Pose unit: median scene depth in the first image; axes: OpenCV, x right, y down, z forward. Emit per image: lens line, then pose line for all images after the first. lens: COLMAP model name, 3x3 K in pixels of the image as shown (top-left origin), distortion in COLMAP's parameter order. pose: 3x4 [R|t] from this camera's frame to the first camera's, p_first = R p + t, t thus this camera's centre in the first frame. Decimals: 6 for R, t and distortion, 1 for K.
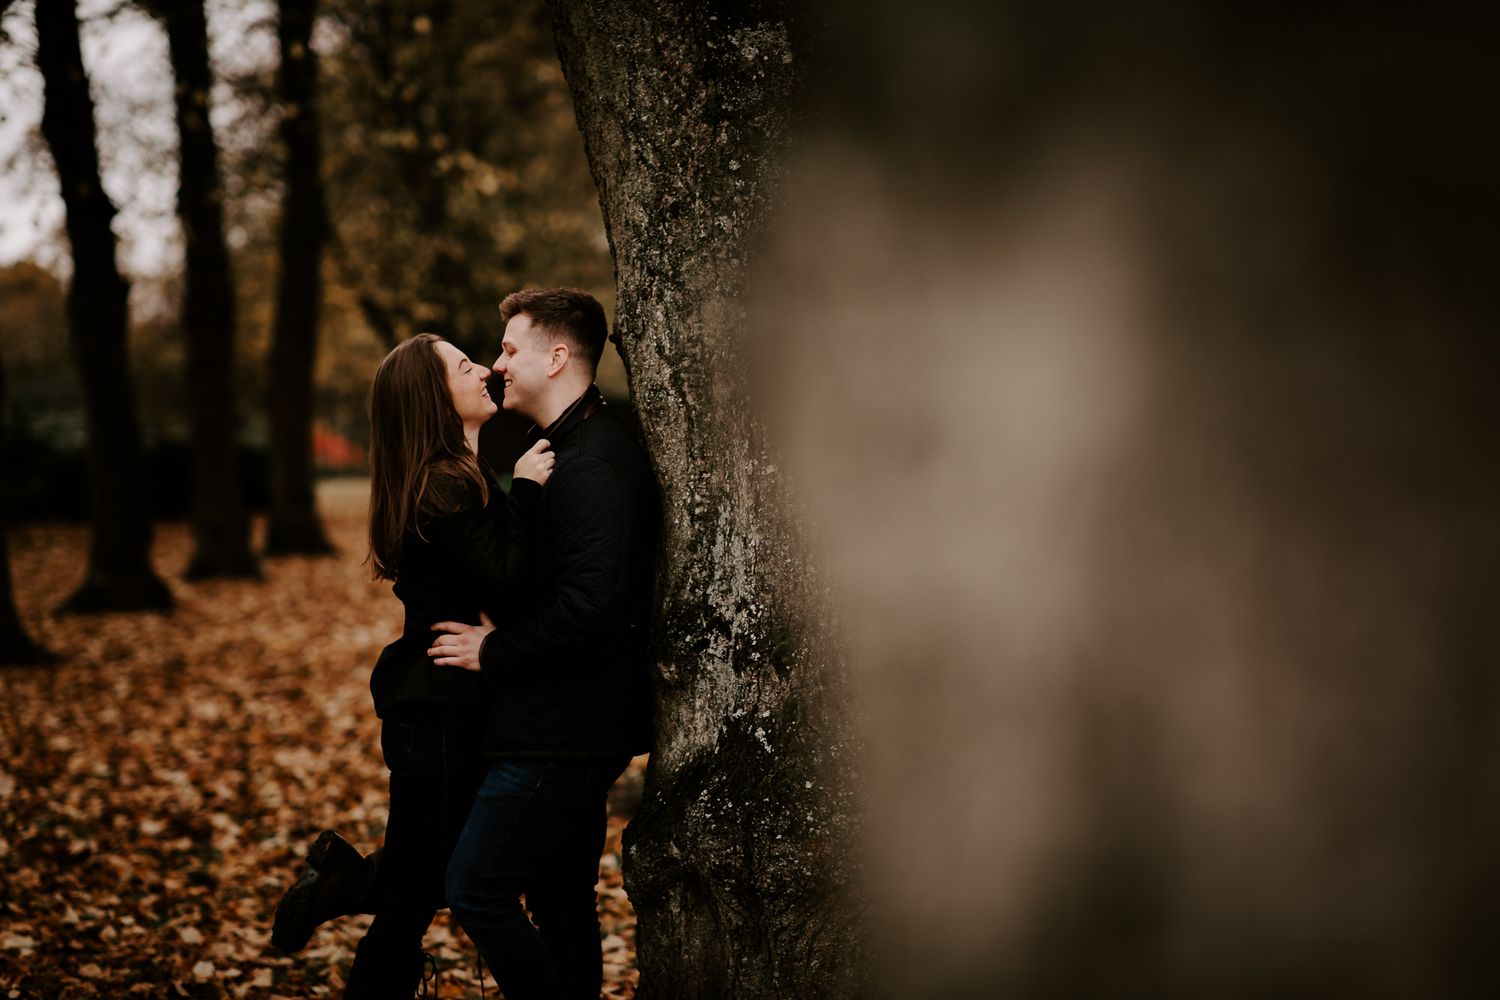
lens RADIAL K [[3538.8, 0, 743.5], [0, 3538.8, 486.3], [0, 0, 1]] dist [0.163379, 0.000000]
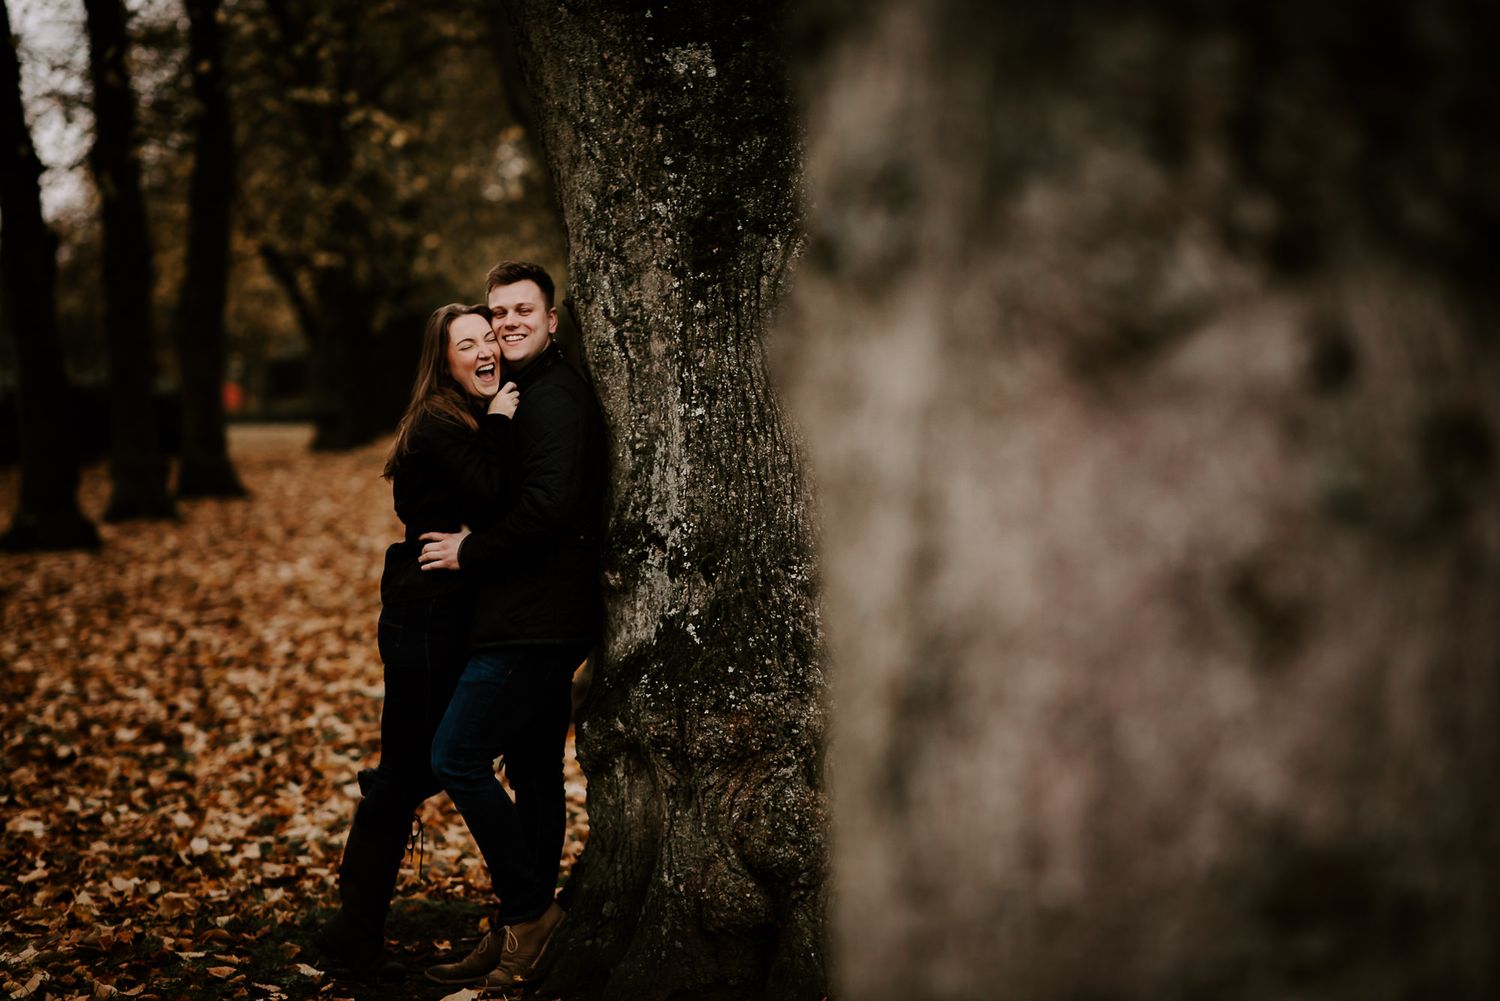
lens RADIAL K [[3538.8, 0, 744.0], [0, 3538.8, 505.0], [0, 0, 1]] dist [0.163379, 0.000000]
pose [[0.999501, -0.001982, 0.031535, -0.014749], [0.001328, 0.999784, 0.020746, 0.001985], [-0.031569, -0.020694, 0.999287, -0.209866]]
